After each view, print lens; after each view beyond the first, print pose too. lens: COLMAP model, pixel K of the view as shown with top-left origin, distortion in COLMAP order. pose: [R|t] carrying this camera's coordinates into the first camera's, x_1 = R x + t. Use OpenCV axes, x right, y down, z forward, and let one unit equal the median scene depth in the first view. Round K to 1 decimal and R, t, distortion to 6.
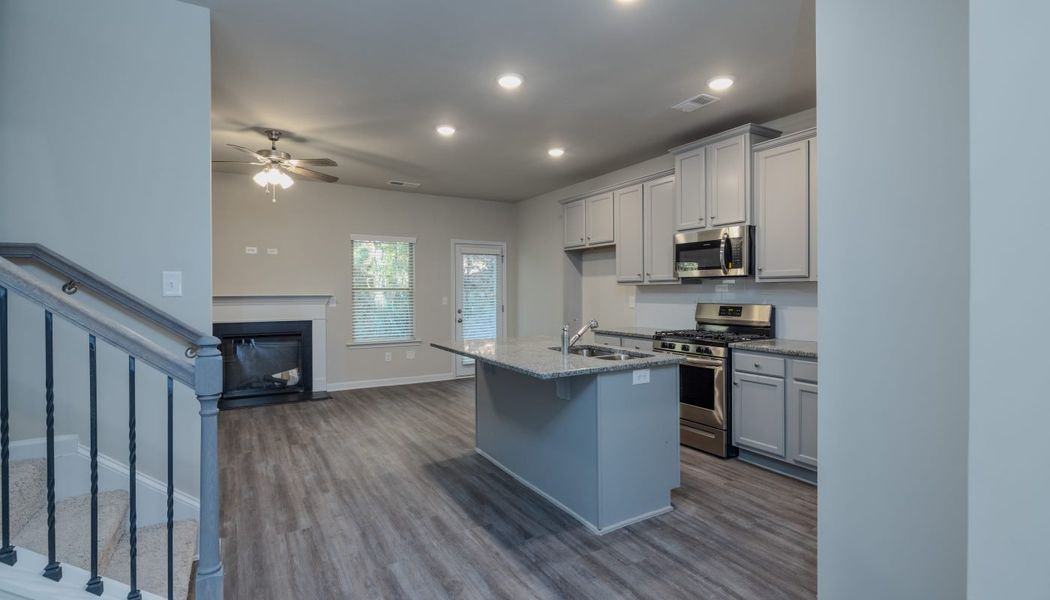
lens RADIAL K [[471.9, 0, 525.0], [0, 471.9, 300.0], [0, 0, 1]] dist [0.000234, 0.000007]
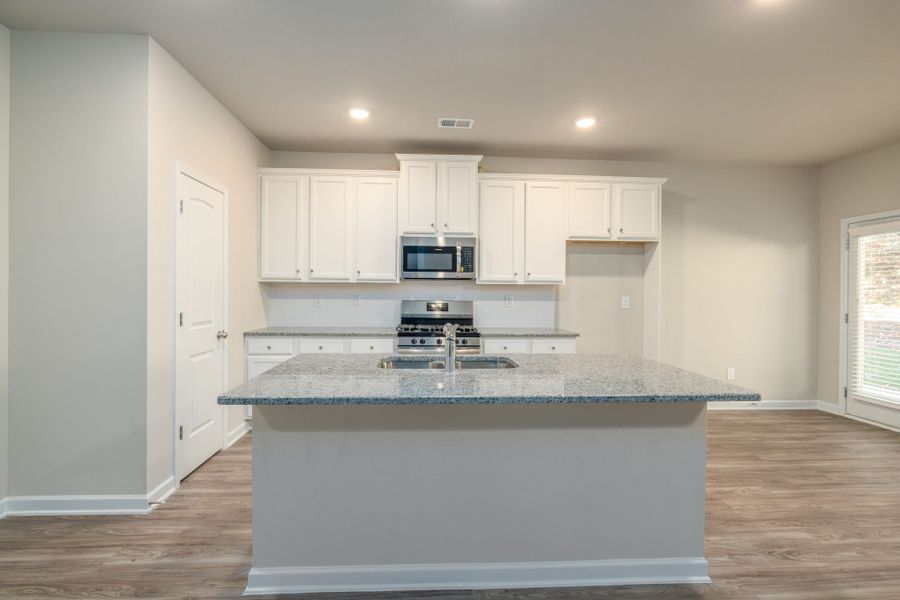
lens RADIAL K [[347.4, 0, 447.6], [0, 347.4, 290.4], [0, 0, 1]] dist [0.018055, 0.000025]
pose [[0.465088, 0.004622, 0.885253, -0.361575], [0.001464, 0.999981, -0.005991, -0.010414], [-0.885263, 0.004082, 0.465072, 0.617291]]
